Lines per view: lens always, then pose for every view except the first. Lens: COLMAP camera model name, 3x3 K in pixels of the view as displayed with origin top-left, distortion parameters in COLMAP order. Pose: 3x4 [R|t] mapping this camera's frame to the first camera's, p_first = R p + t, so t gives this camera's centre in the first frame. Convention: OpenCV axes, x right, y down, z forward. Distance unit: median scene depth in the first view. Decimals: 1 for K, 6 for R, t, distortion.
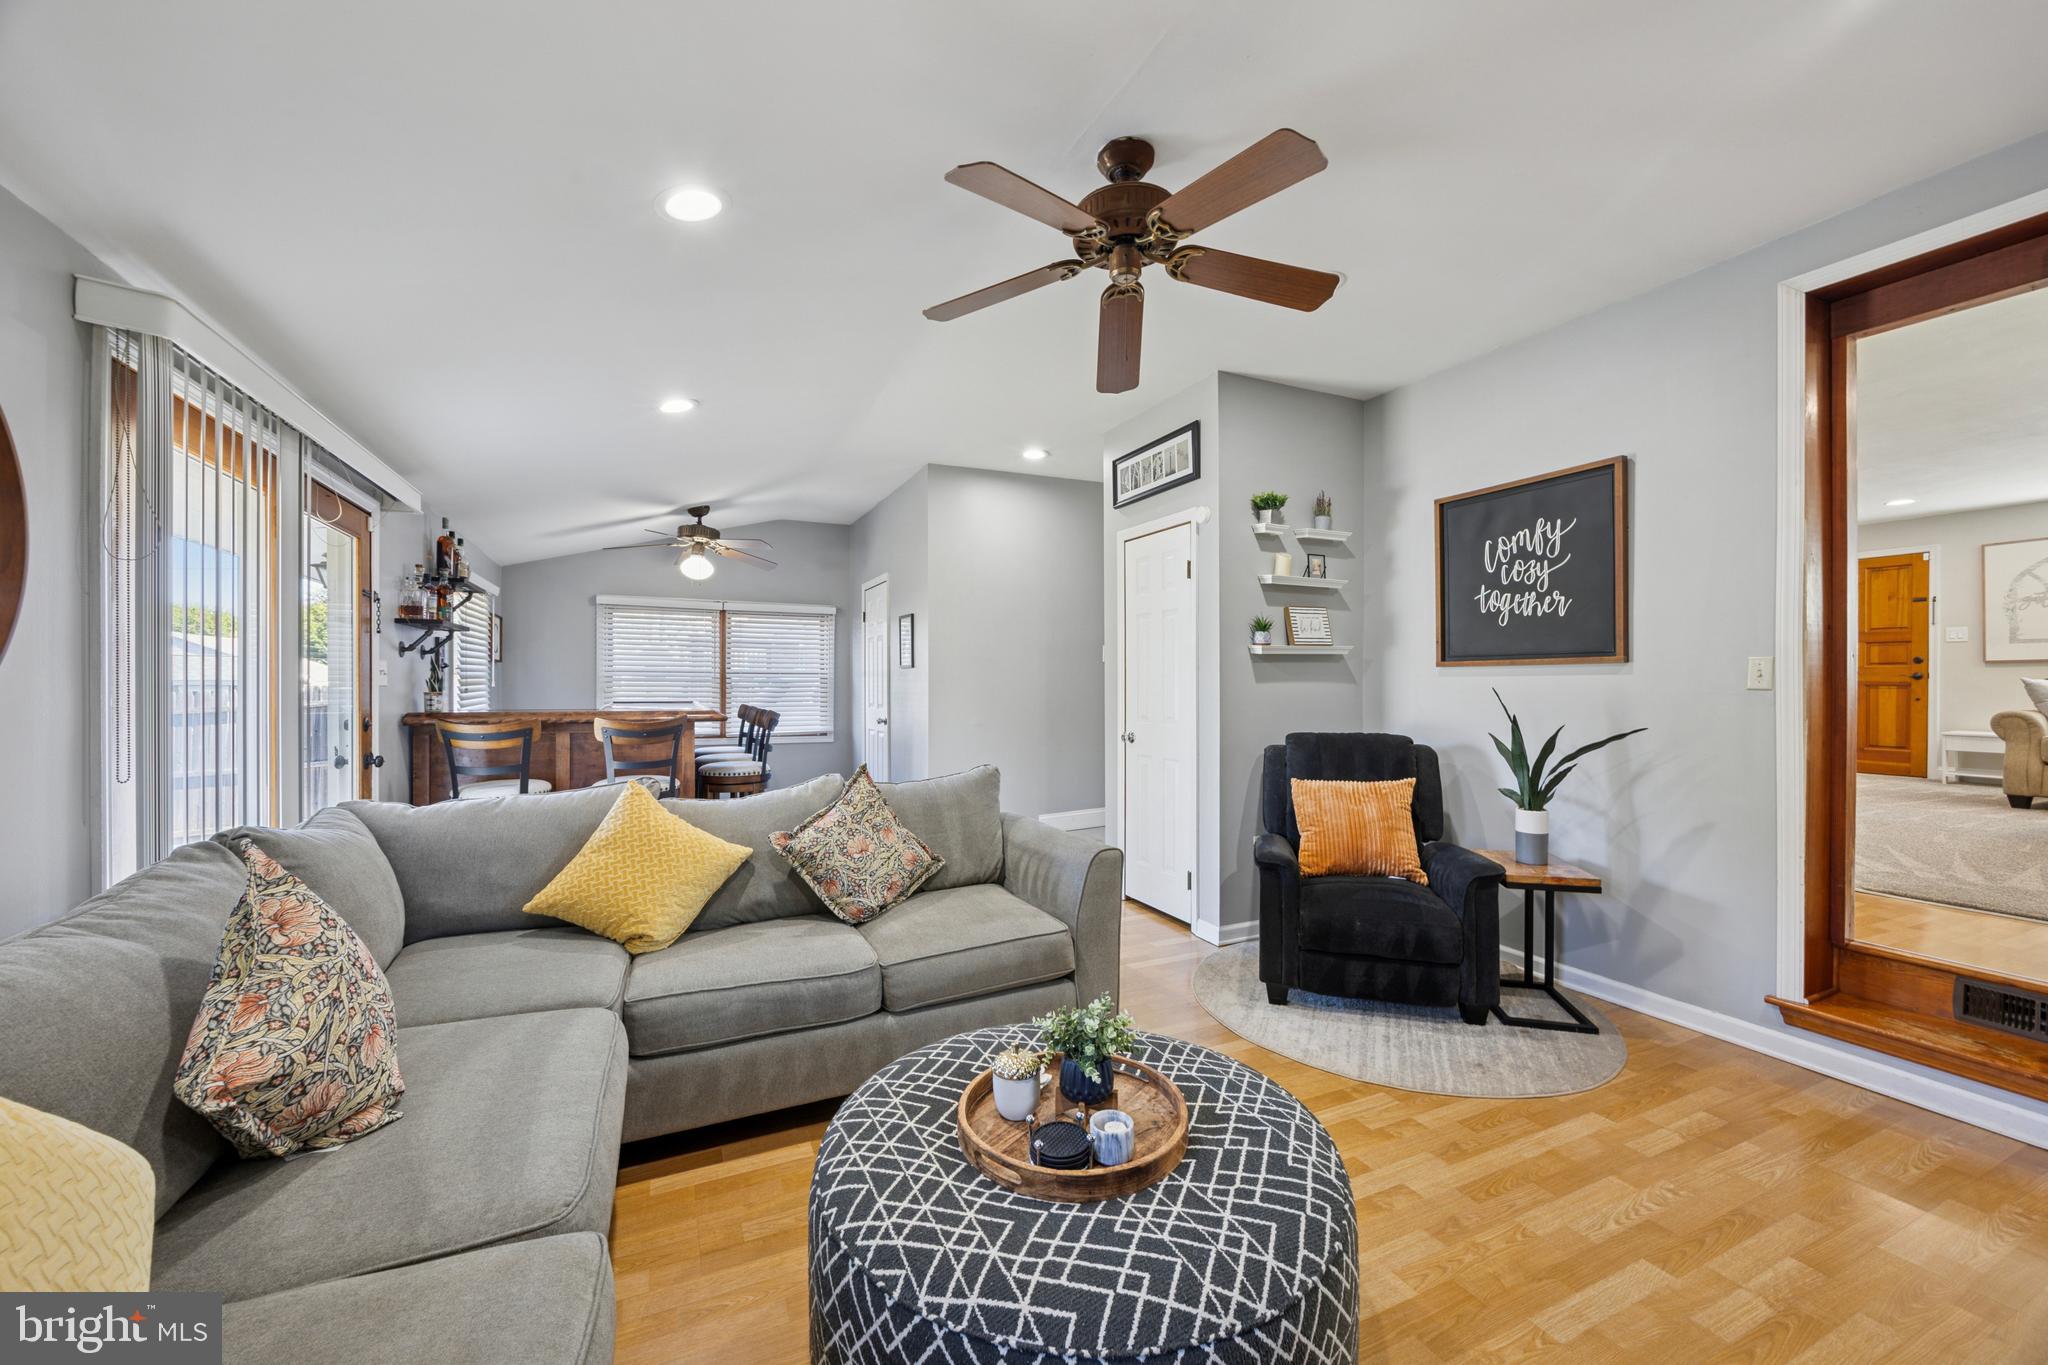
lens RADIAL K [[778.8, 0, 1020.6], [0, 778.8, 692.0], [0, 0, 1]] dist [-0.001170, -0.000154]
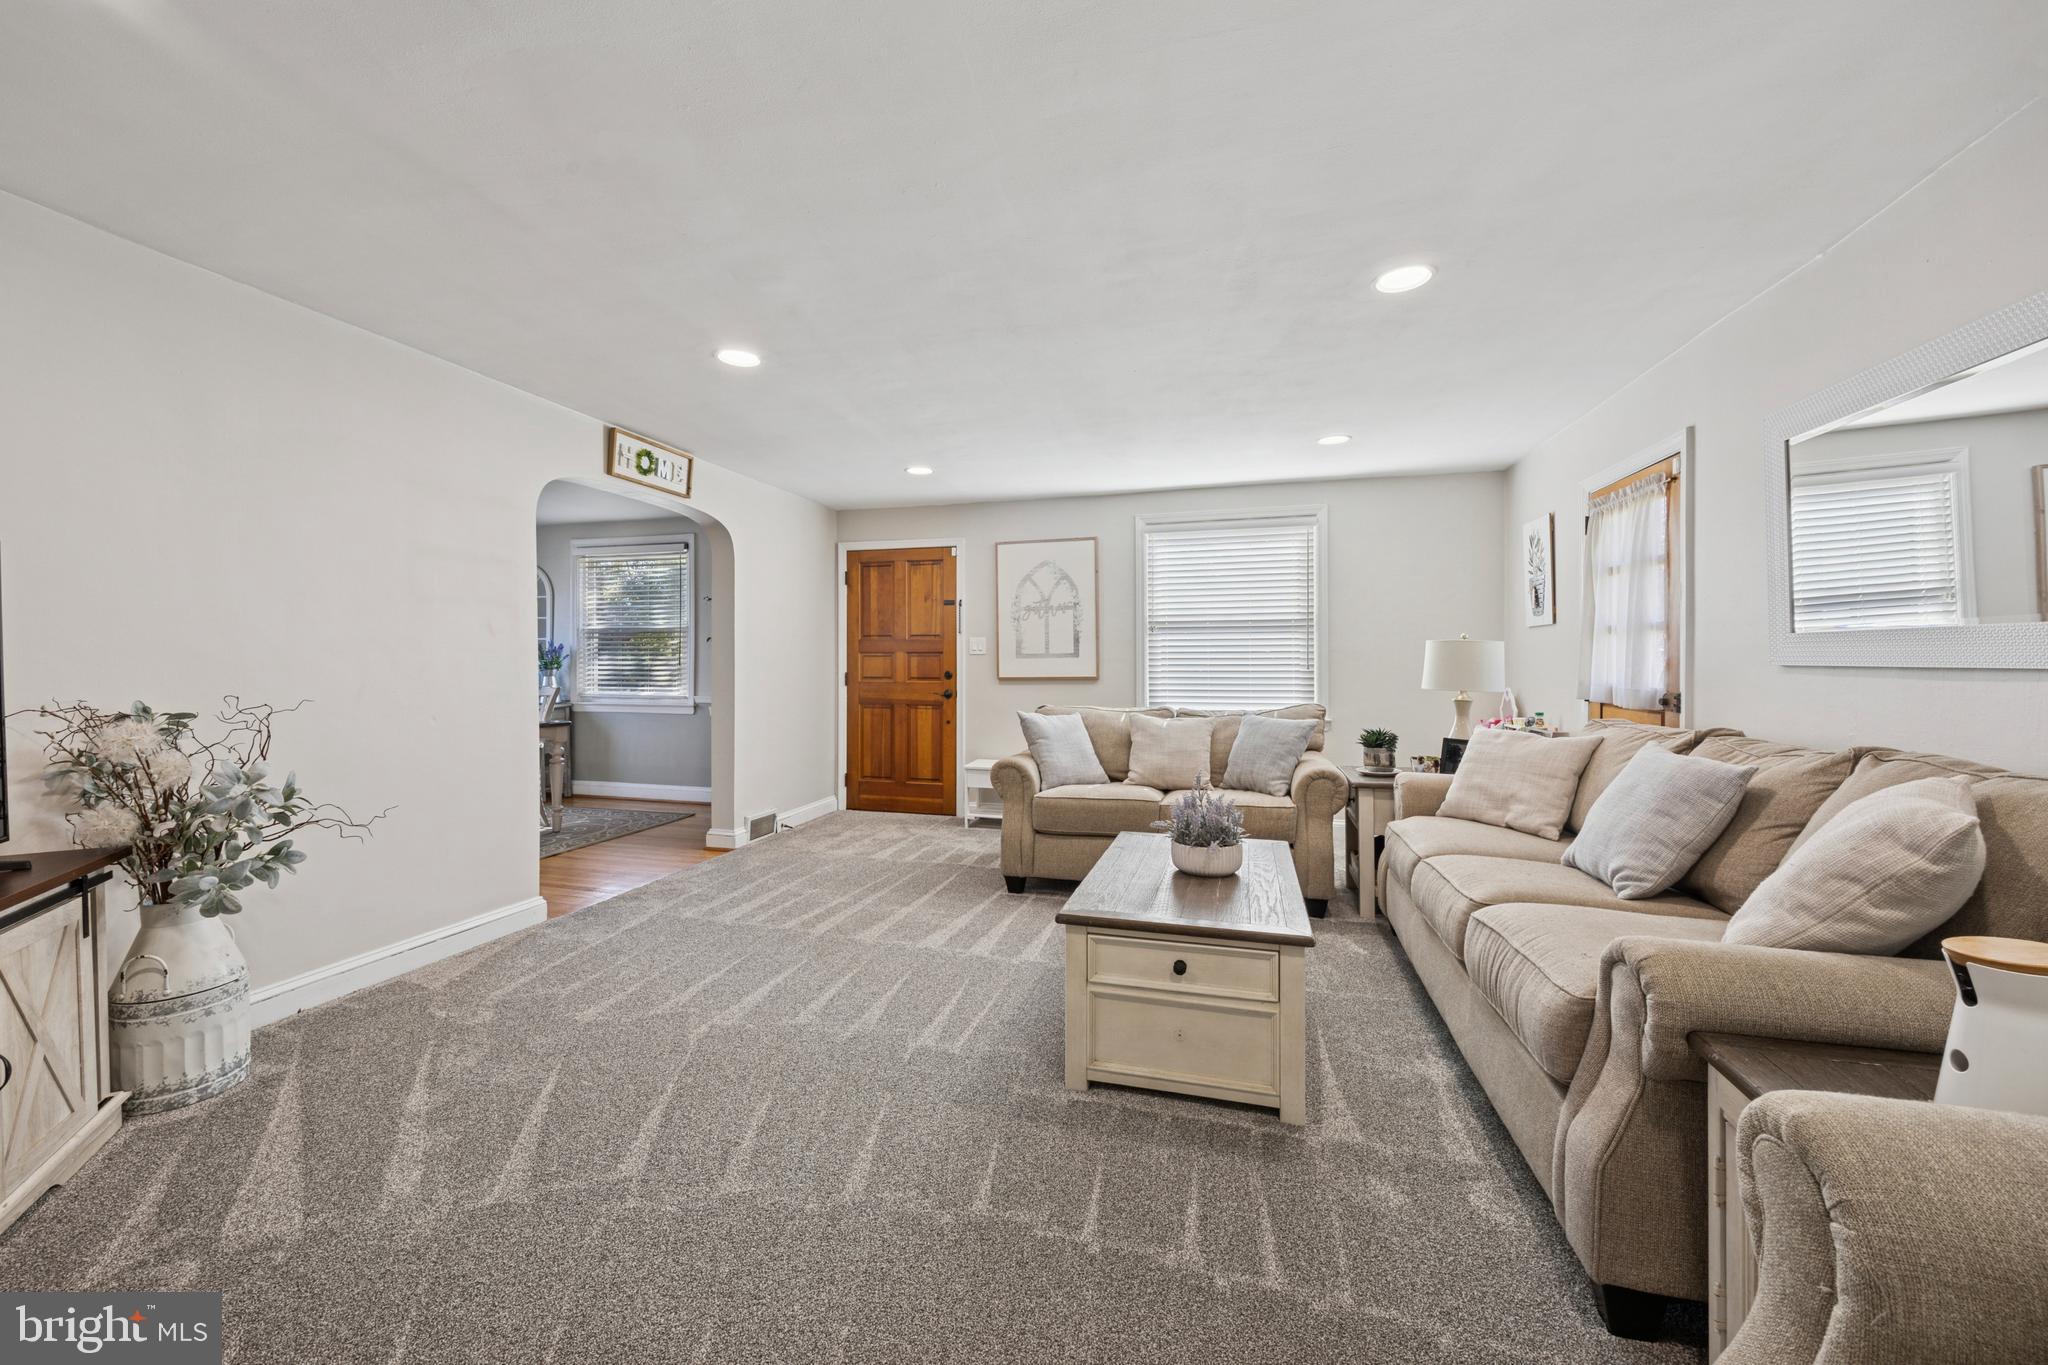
lens RADIAL K [[778.8, 0, 1015.8], [0, 778.8, 665.3], [0, 0, 1]] dist [-0.001170, -0.000154]
pose [[0.645963, -0.009179, 0.763313, 0.568767], [0.009467, 0.999947, 0.004012, -0.054157], [-0.763310, 0.004635, 0.646016, 0.409362]]
